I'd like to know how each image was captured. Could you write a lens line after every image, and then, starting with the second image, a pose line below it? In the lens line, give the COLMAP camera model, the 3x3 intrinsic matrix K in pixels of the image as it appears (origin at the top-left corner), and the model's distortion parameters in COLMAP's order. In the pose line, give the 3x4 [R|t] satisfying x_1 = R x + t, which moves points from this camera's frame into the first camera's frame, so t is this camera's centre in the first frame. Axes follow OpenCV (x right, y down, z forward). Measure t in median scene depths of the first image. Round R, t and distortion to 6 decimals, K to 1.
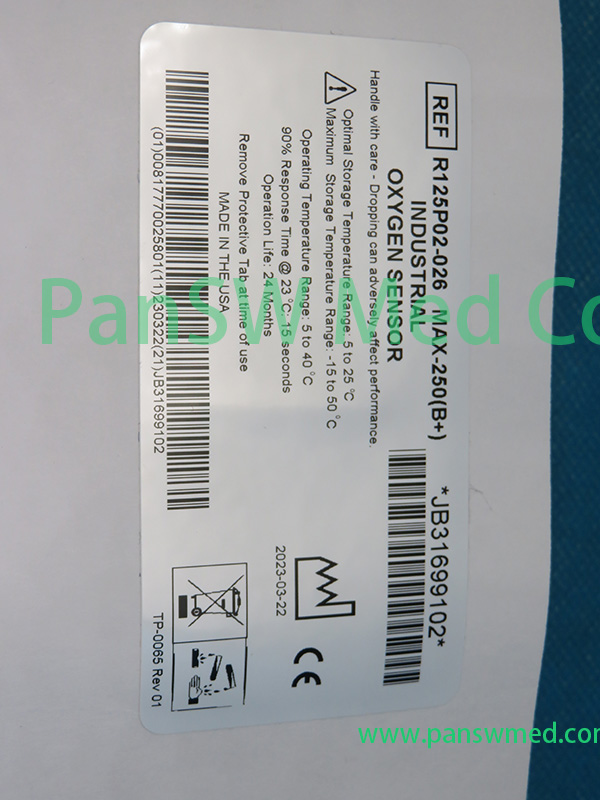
lens RADIAL K [[1238.5, 0, 300.8], [0, 1238.5, 399.5], [0, 0, 1]] dist [-0.118084, 0.000000]
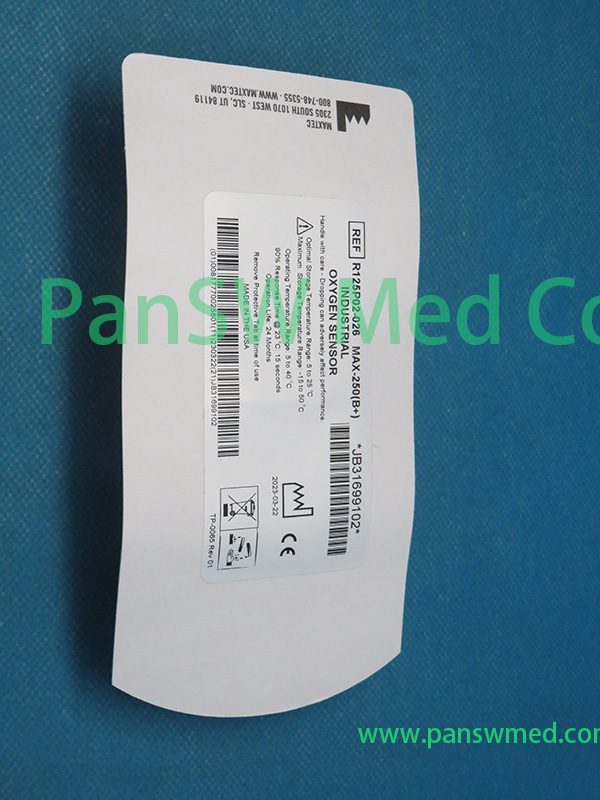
lens RADIAL K [[1238.5, 0, 299.4], [0, 1238.5, 399.3], [0, 0, 1]] dist [-0.118084, 0.000000]
pose [[0.983223, -0.010383, 0.182114, -0.313658], [0.011871, 0.999904, -0.007082, 0.017830], [-0.182023, 0.009125, 0.983252, -0.805074]]
